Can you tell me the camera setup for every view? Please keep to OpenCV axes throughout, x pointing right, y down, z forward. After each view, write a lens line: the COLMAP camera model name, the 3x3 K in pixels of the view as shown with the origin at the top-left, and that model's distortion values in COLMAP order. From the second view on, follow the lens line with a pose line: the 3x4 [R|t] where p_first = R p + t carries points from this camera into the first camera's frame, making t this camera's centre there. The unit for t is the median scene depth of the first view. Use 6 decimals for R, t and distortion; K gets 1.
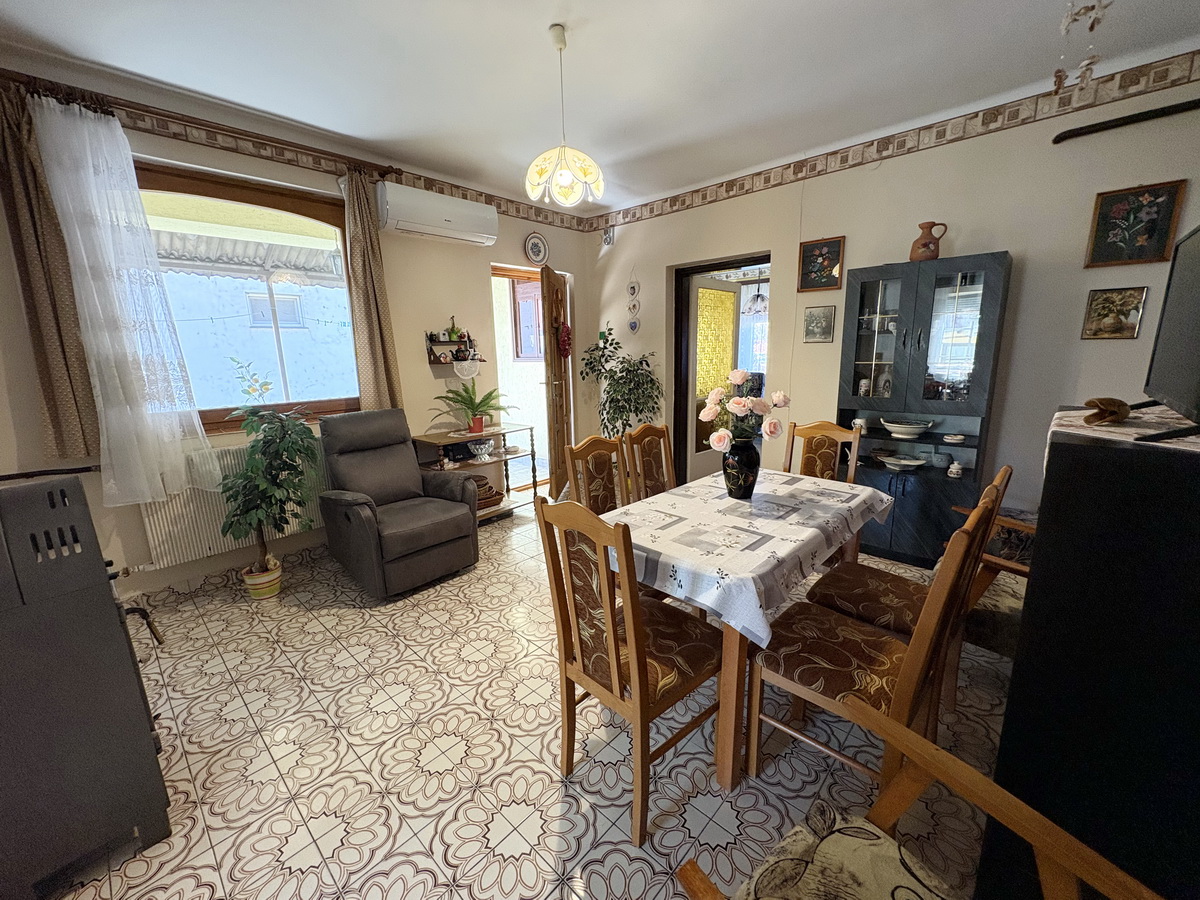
lens RADIAL K [[482.2, 0, 597.3], [0, 482.2, 449.4], [0, 0, 1]] dist [0.003172, -0.000024]
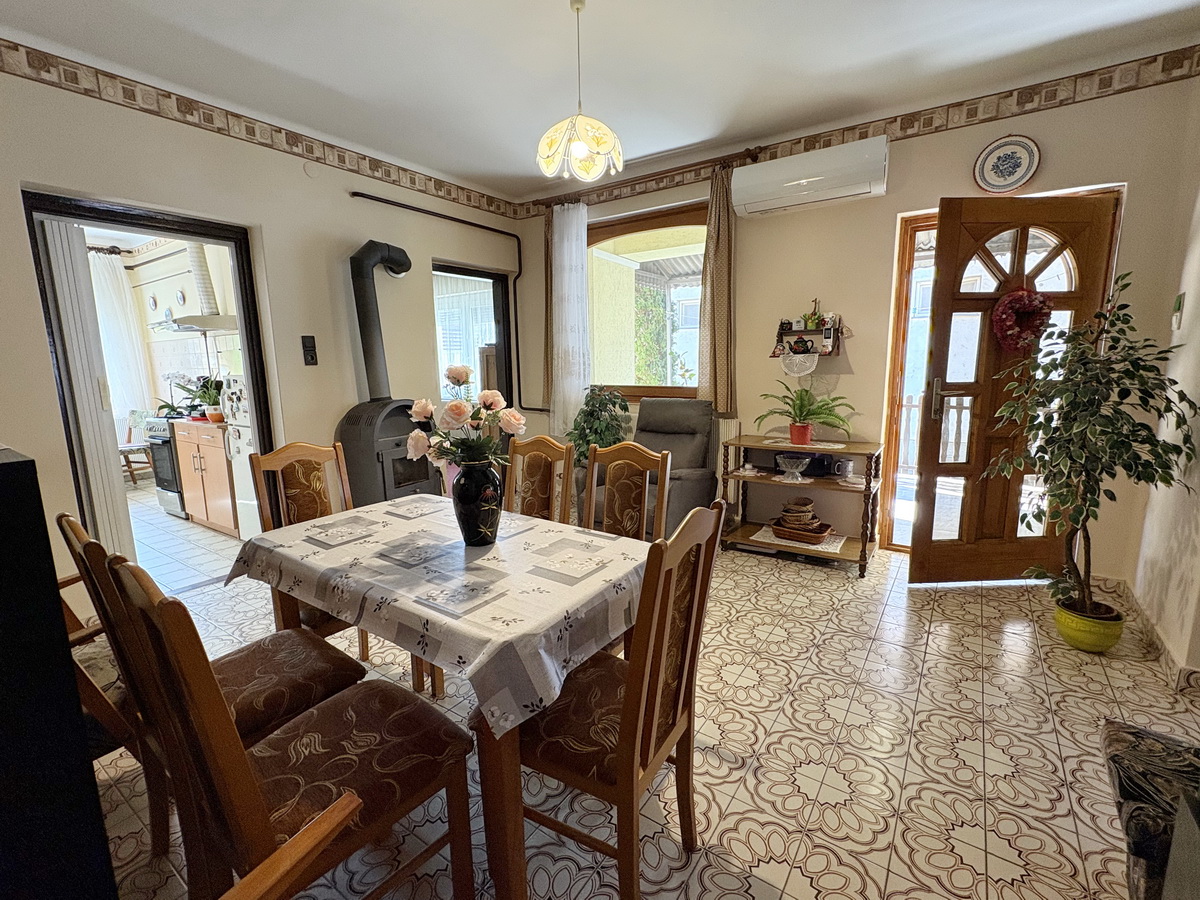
lens RADIAL K [[535.6, 0, 596.1], [0, 535.6, 450.1], [0, 0, 1]] dist [-0.001110, 0.000389]
pose [[0.137310, 0.185174, -0.973065, 0.984738], [-0.189687, 0.969105, 0.157654, -0.178161], [0.972196, 0.162930, 0.168193, 0.930410]]
